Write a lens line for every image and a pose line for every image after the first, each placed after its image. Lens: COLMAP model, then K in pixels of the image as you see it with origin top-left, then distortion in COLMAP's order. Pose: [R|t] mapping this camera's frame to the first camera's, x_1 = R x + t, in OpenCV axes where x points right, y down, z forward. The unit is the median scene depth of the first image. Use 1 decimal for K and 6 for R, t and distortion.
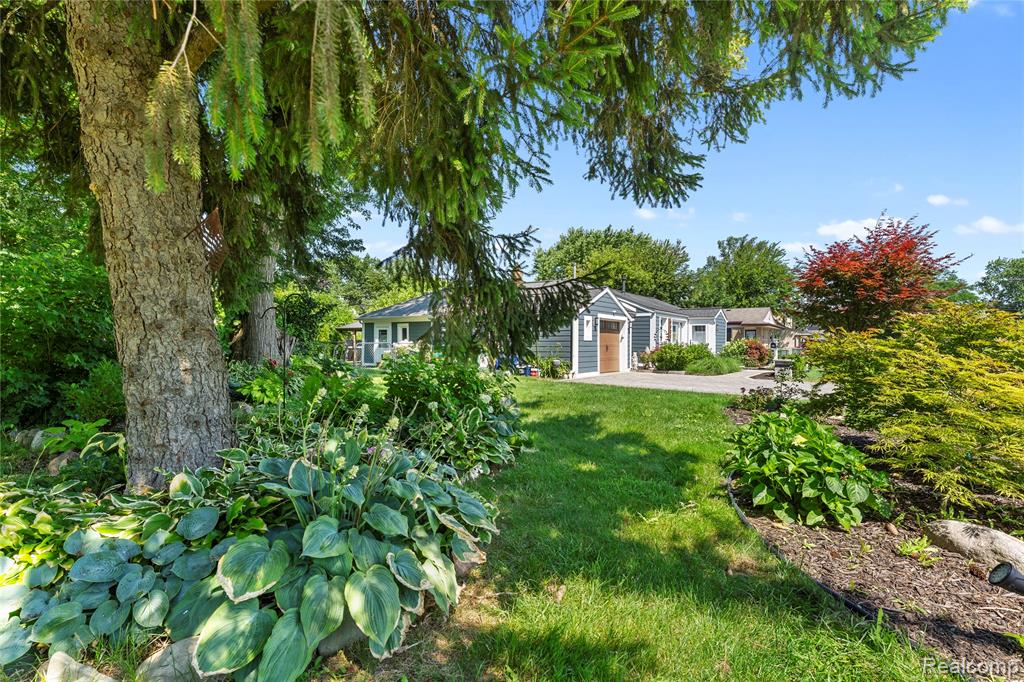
lens RADIAL K [[491.8, 0, 512.0], [0, 491.8, 341.0], [0, 0, 1]] dist [0.001529, 0.000161]
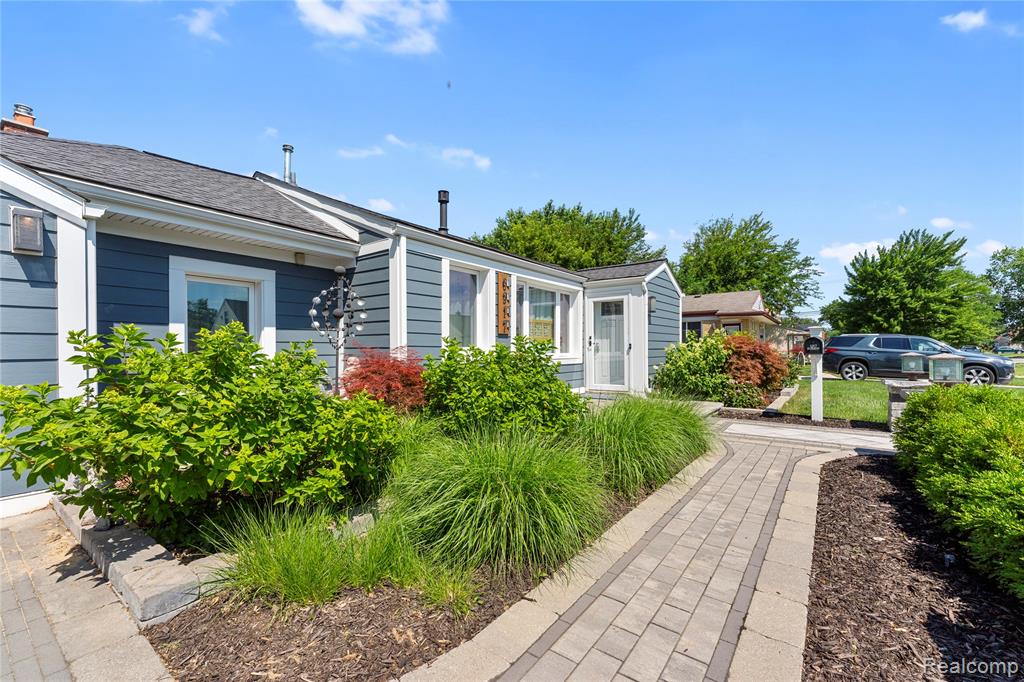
lens RADIAL K [[426.3, 0, 512.0], [0, 426.3, 341.0], [0, 0, 1]] dist [-0.000397, -0.000084]
pose [[0.999827, -0.011722, -0.014414, 0.163915], [0.011529, 0.999844, -0.013416, 0.002991], [0.014569, 0.013247, 0.999806, 0.348526]]
